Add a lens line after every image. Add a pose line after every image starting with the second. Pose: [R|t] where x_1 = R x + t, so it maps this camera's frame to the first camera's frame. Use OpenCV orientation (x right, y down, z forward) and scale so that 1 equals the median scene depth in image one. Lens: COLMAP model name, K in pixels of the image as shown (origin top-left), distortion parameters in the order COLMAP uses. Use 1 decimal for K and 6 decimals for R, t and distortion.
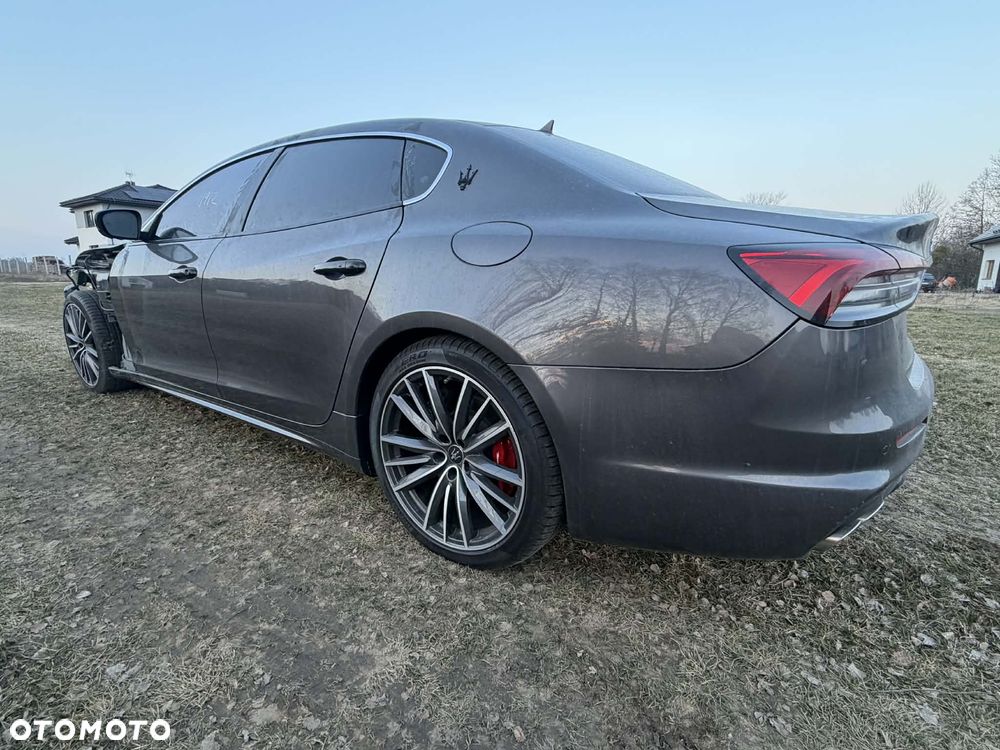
lens RADIAL K [[521.6, 0, 502.2], [0, 521.6, 382.1], [0, 0, 1]] dist [0.000830, 0.000548]
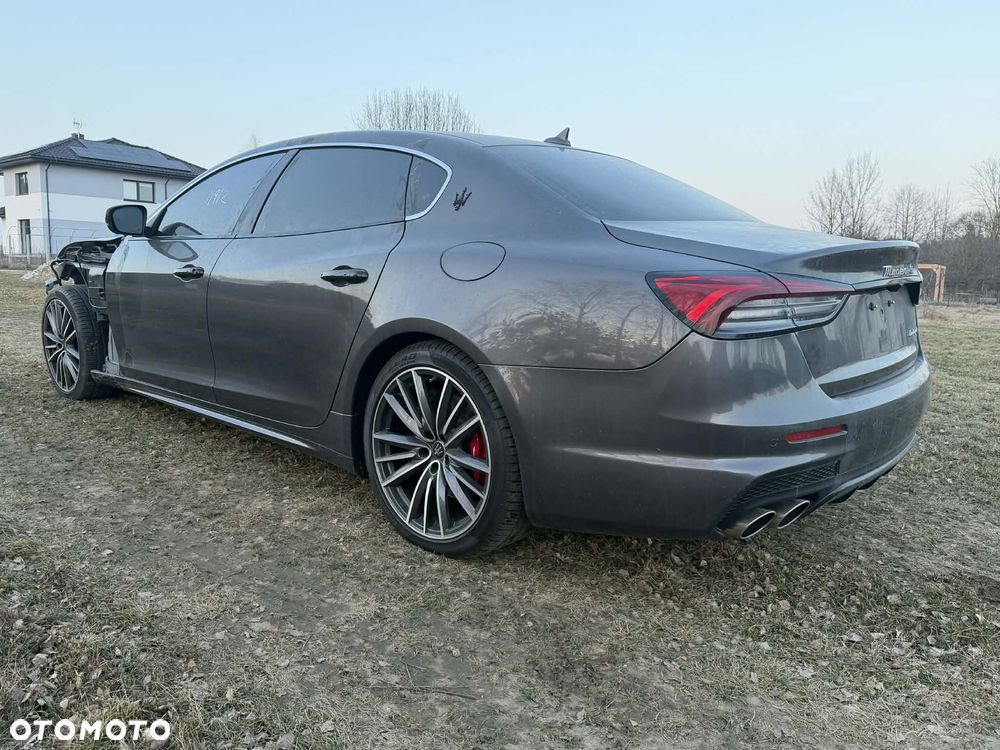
lens RADIAL K [[804.6, 0, 500.0], [0, 804.6, 375.0], [0, 0, 1]] dist [0.197457, -0.428867]
pose [[0.992575, 0.040101, -0.114837, 0.209403], [-0.048861, 0.996022, -0.074512, 0.095752], [0.111393, 0.079570, 0.990586, -0.615943]]
